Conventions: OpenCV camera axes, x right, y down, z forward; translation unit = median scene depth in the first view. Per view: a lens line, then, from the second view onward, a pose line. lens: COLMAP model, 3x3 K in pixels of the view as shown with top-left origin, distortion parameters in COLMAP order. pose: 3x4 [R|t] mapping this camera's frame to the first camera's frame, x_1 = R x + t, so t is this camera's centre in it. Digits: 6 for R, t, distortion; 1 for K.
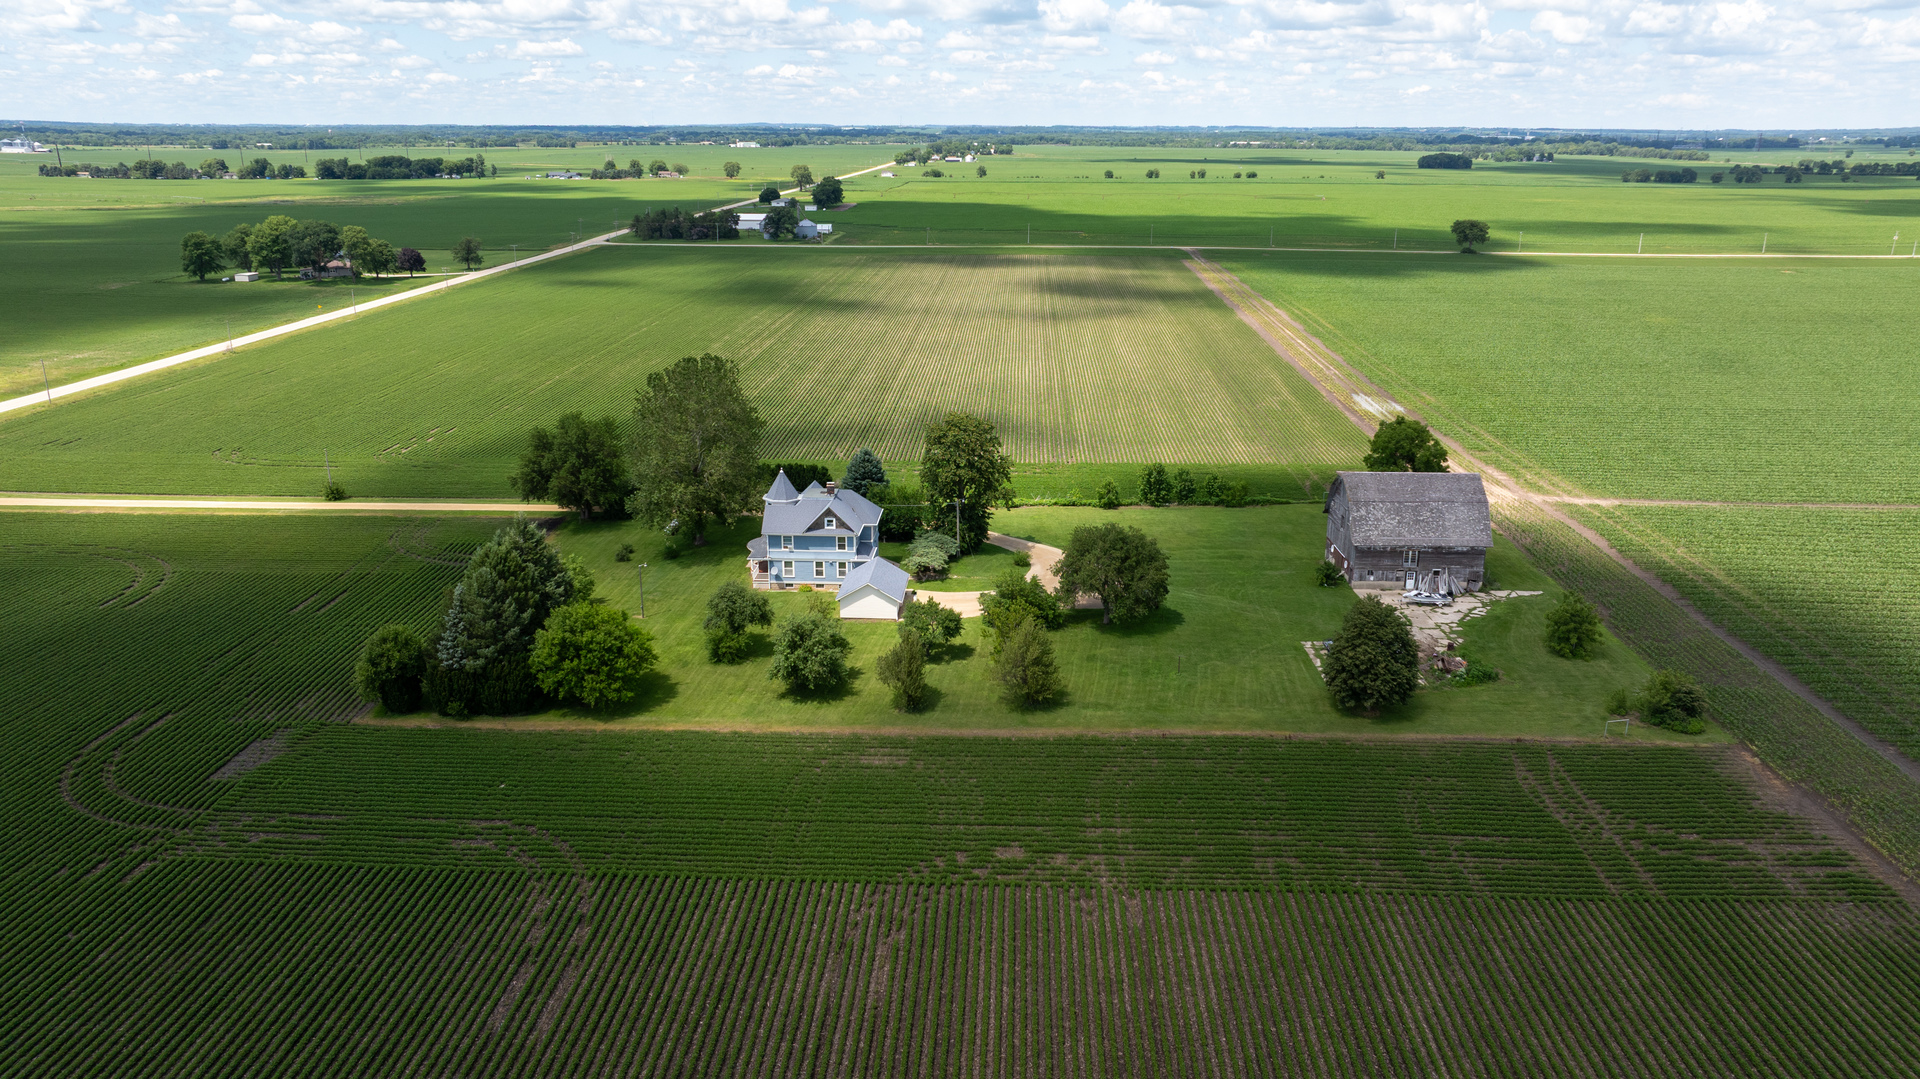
lens RADIAL K [[1345.3, 0, 960.8], [0, 1345.3, 577.0], [0, 0, 1]] dist [-0.070567, 0.092663]
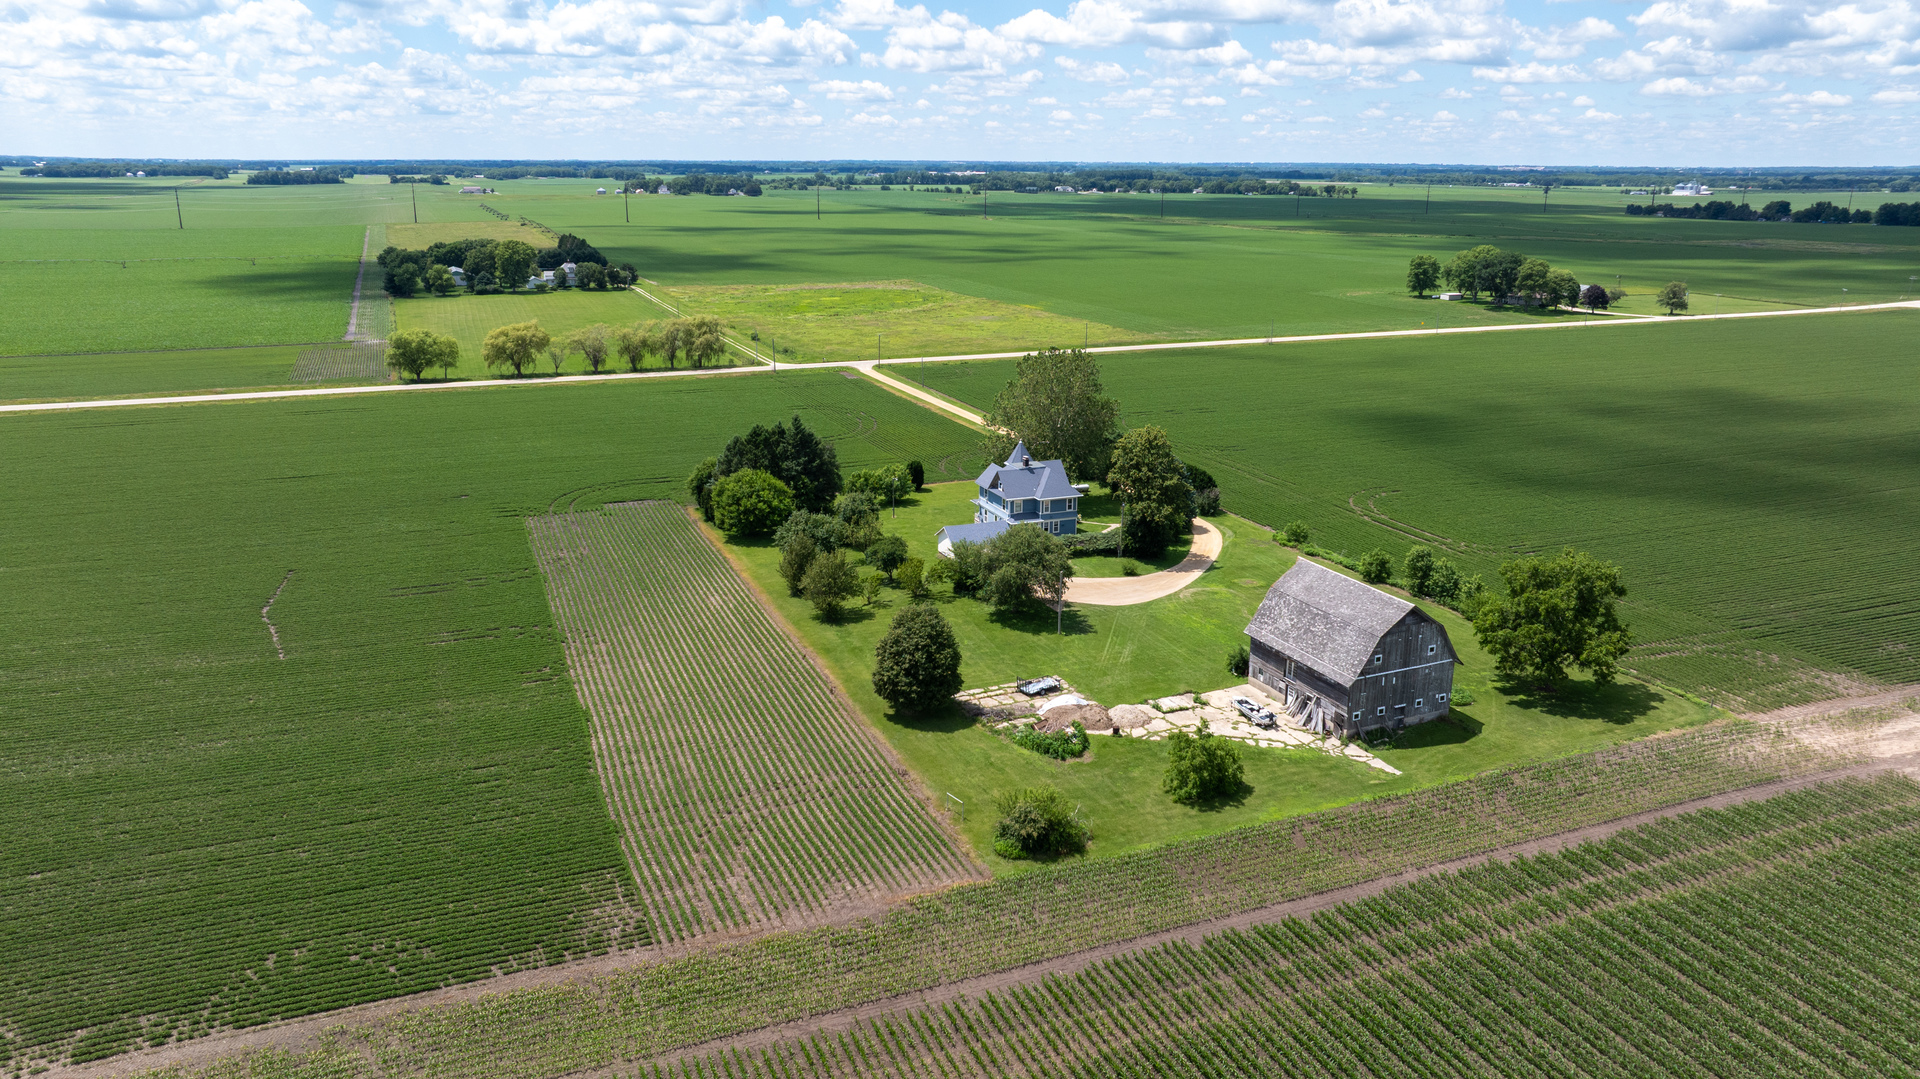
lens RADIAL K [[1327.5, 0, 960.0], [0, 1327.5, 539.5], [0, 0, 1]] dist [-0.057794, 0.067465]
pose [[0.424440, 0.249158, -0.870500, 0.974216], [-0.295082, 0.946971, 0.127169, -0.139681], [0.856024, 0.202893, 0.475455, 0.413740]]
